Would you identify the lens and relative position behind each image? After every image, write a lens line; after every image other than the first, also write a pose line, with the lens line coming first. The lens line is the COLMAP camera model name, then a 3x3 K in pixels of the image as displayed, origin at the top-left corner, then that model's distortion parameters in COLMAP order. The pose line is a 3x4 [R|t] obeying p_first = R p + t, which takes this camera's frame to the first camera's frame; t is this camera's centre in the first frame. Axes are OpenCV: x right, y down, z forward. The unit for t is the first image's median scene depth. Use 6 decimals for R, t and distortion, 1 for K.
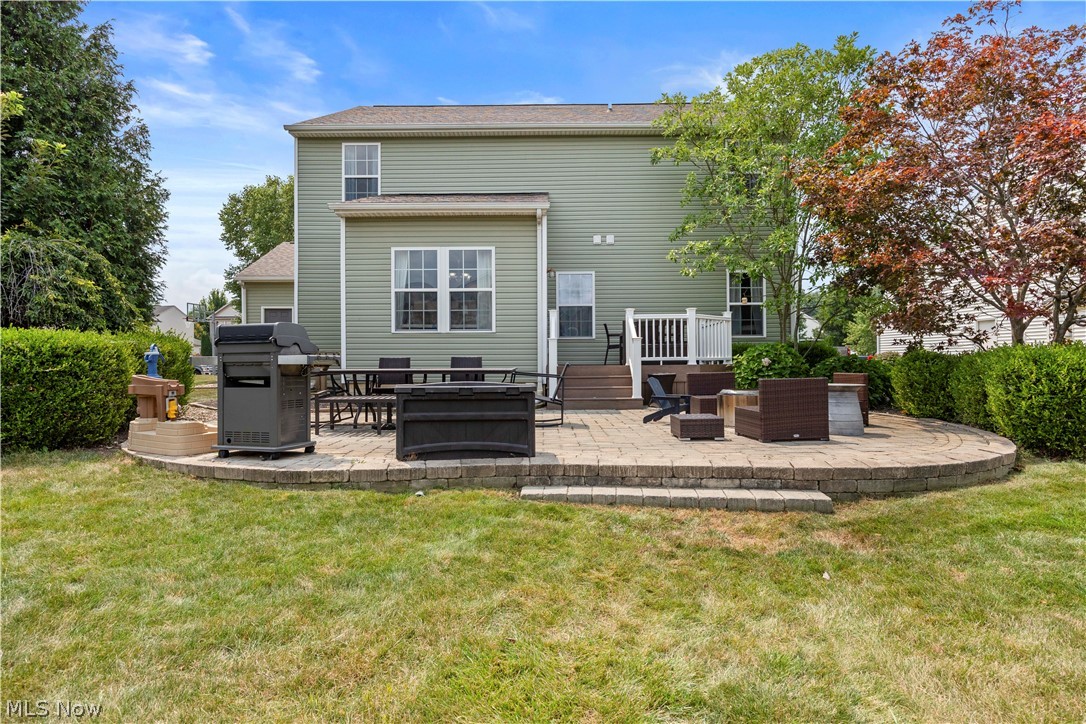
lens RADIAL K [[621.8, 0, 543.0], [0, 621.8, 358.2], [0, 0, 1]] dist [-0.009069, -0.001369]
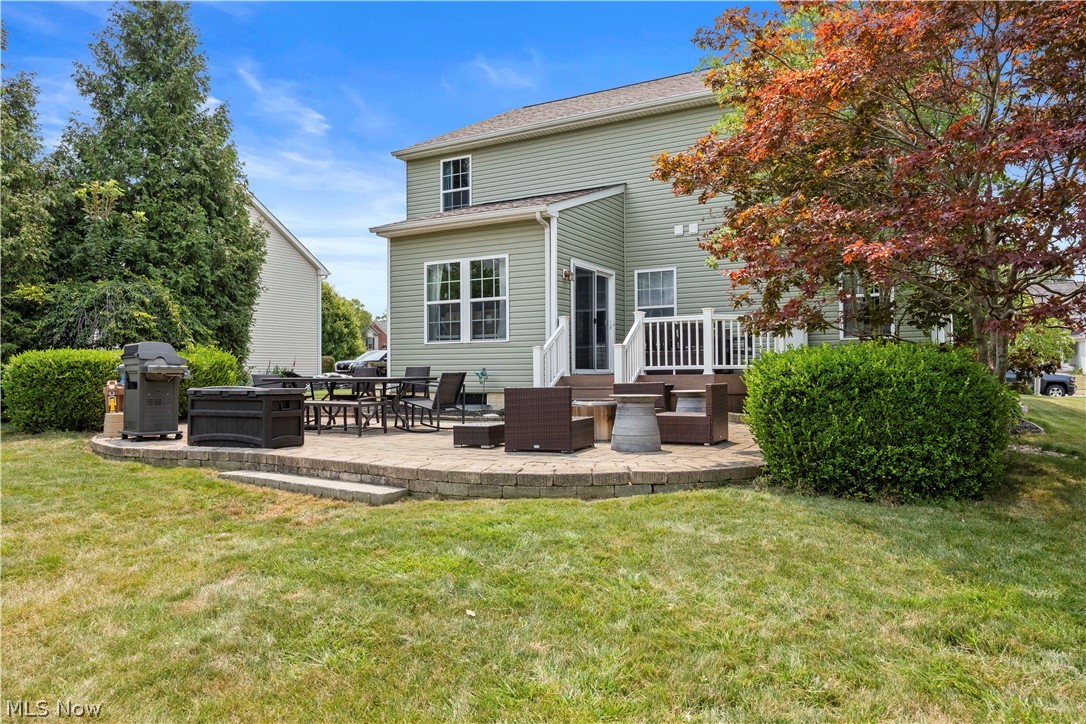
lens RADIAL K [[757.4, 0, 543.0], [0, 757.4, 365.7], [0, 0, 1]] dist [0.004054, 0.003971]
pose [[0.868099, -0.006501, -0.496349, 0.583928], [0.004185, 0.999975, -0.005778, 0.003705], [0.496374, 0.002939, 0.868104, -0.010336]]
